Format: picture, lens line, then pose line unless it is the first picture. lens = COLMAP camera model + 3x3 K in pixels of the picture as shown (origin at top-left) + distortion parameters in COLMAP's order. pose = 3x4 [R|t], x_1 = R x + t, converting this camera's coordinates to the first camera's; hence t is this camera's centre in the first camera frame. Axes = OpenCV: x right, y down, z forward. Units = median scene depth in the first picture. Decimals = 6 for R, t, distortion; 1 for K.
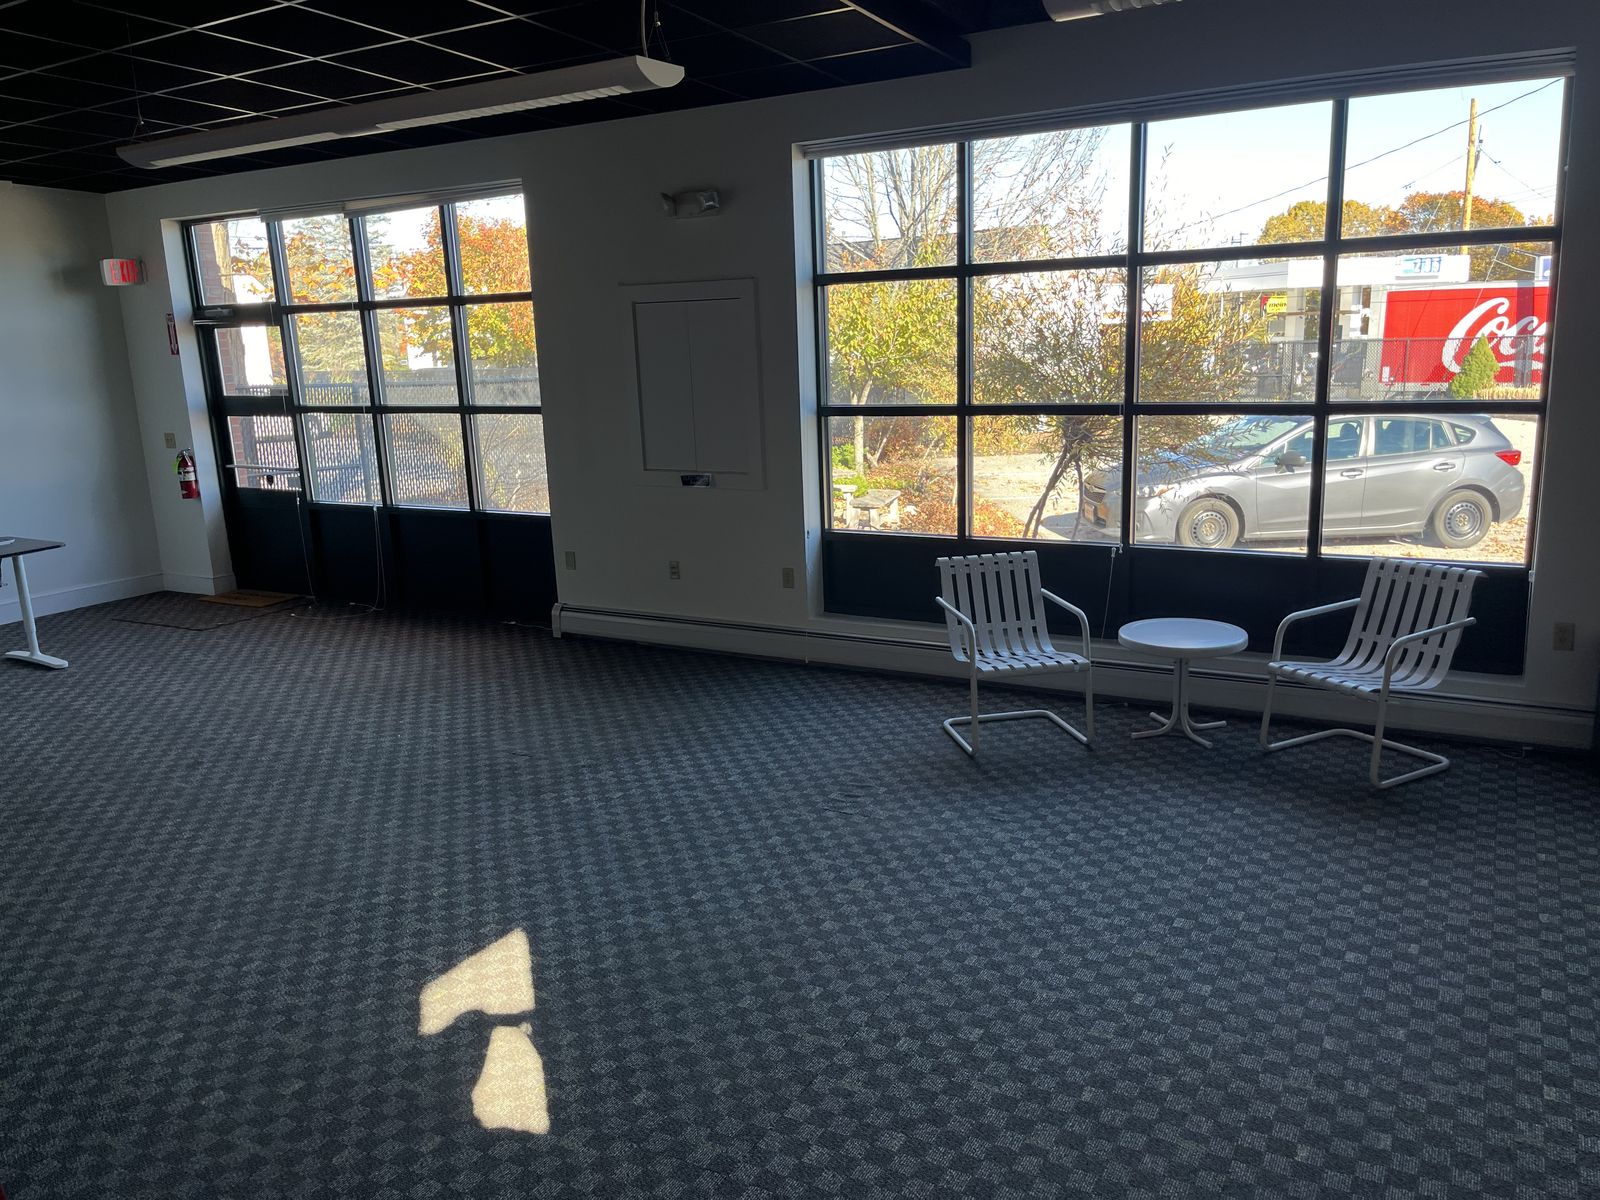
lens RADIAL K [[1232.1, 0, 820.5], [0, 1232.1, 592.2], [0, 0, 1]] dist [0.011047, 0.000486]
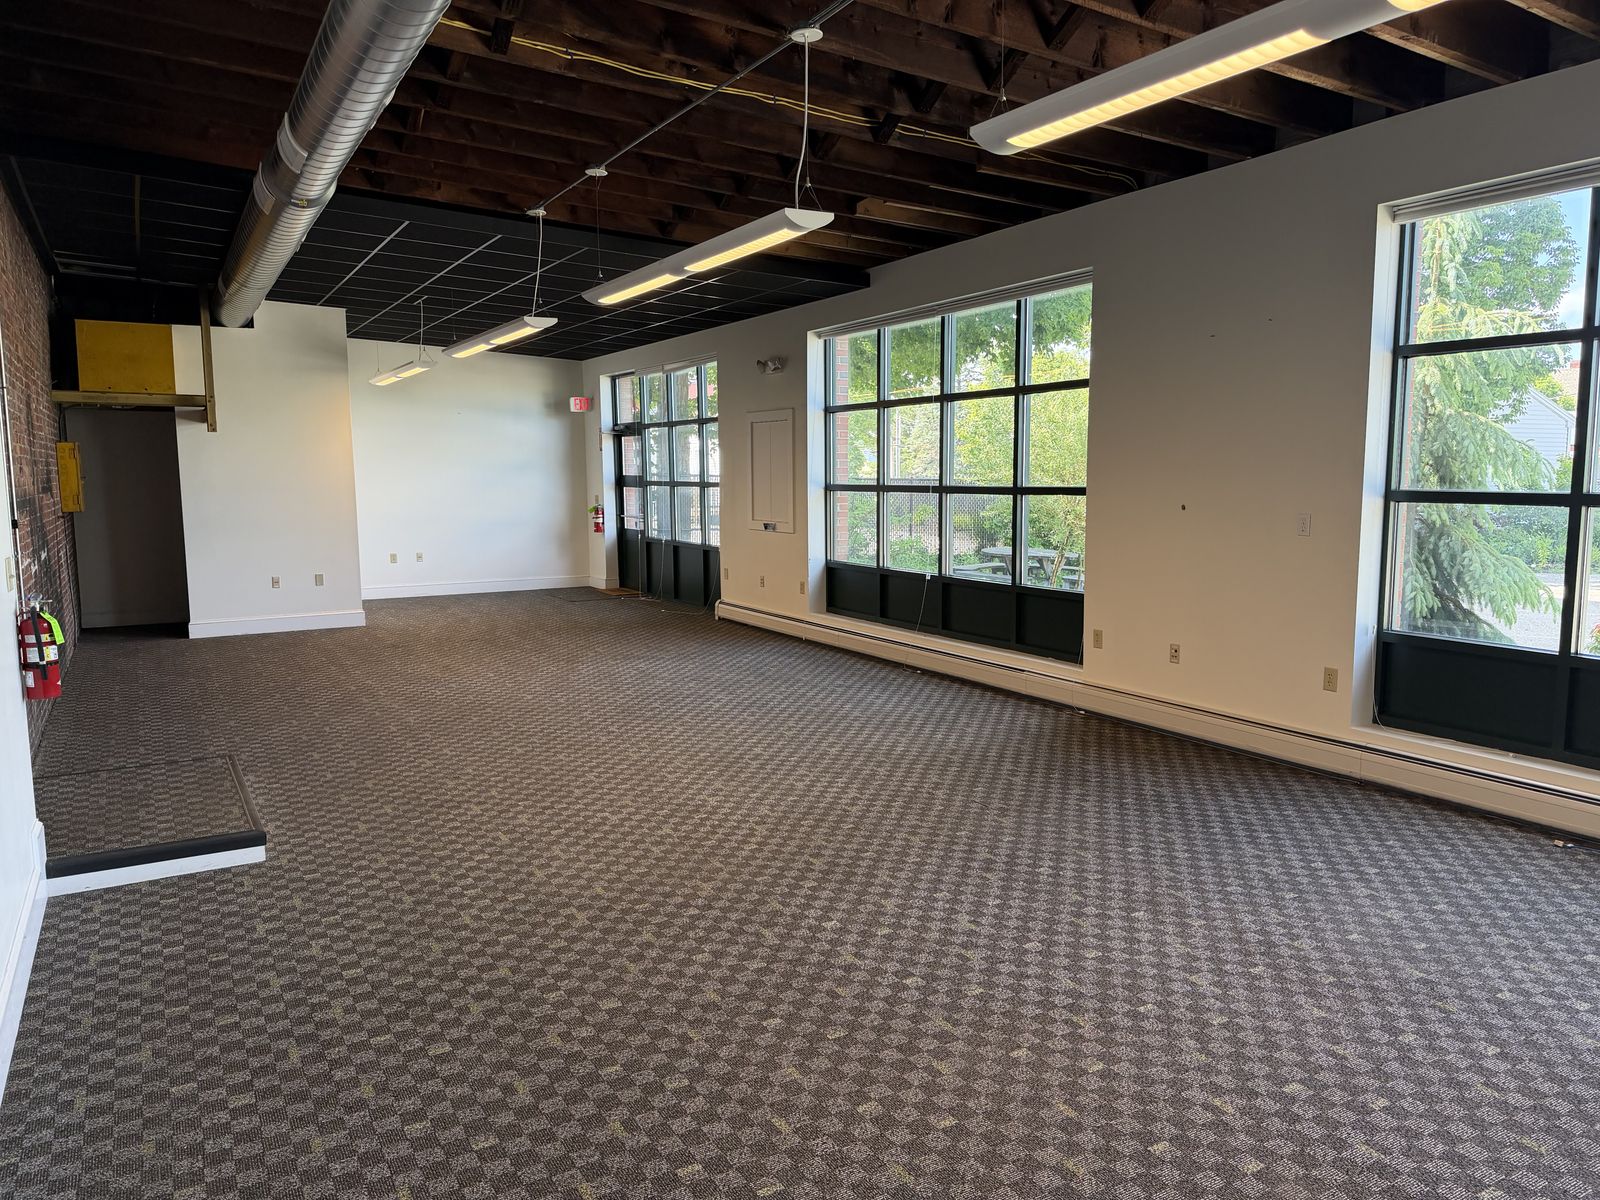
lens RADIAL K [[1114.7, 0, 807.8], [0, 1114.7, 602.3], [0, 0, 1]] dist [0.061454, -0.075093]
pose [[0.856997, 0.092899, -0.506878, 0.839223], [-0.130899, 0.990598, -0.039762, 0.072513], [0.498418, 0.100426, 0.861100, -0.310805]]
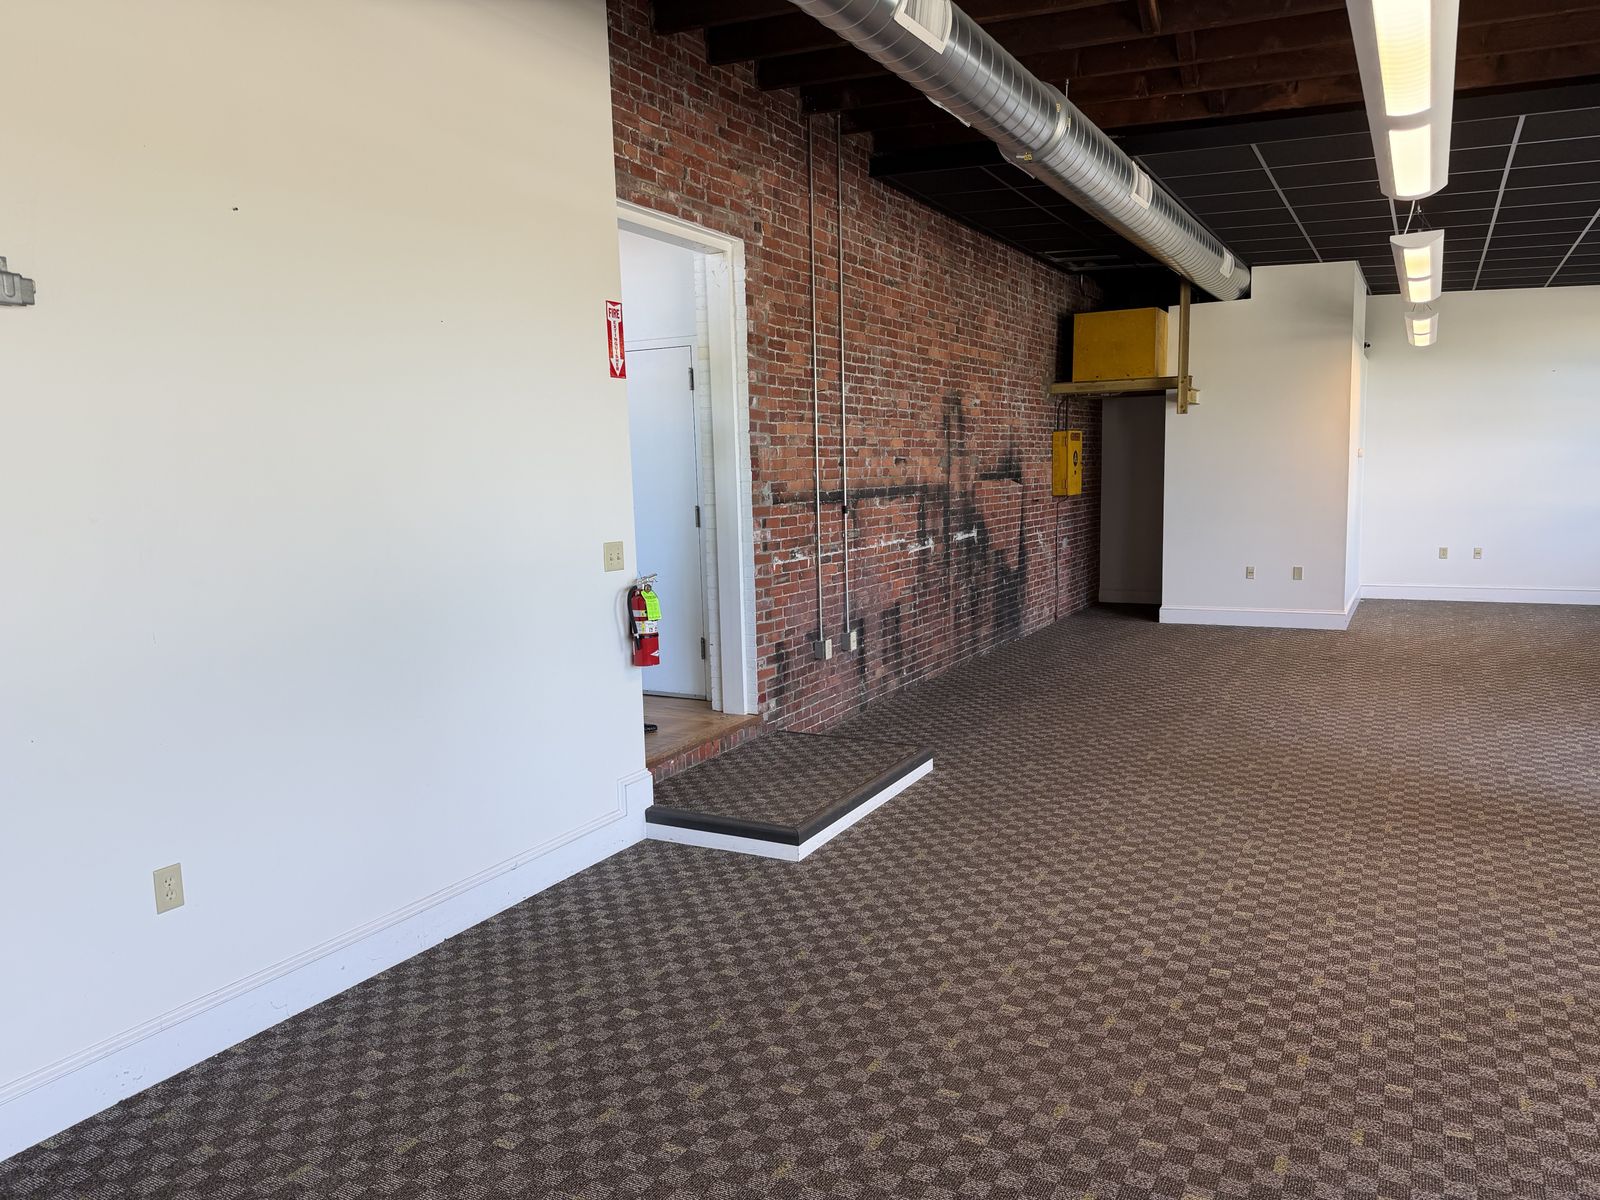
lens RADIAL K [[1114.7, 0, 788.0], [0, 1114.7, 609.5], [0, 0, 1]] dist [0.061454, -0.075093]
pose [[-0.005230, 0.162975, -0.986616, 0.853699], [-0.179614, 0.970431, 0.161254, -0.013739], [0.983723, 0.178054, 0.024197, 0.114629]]
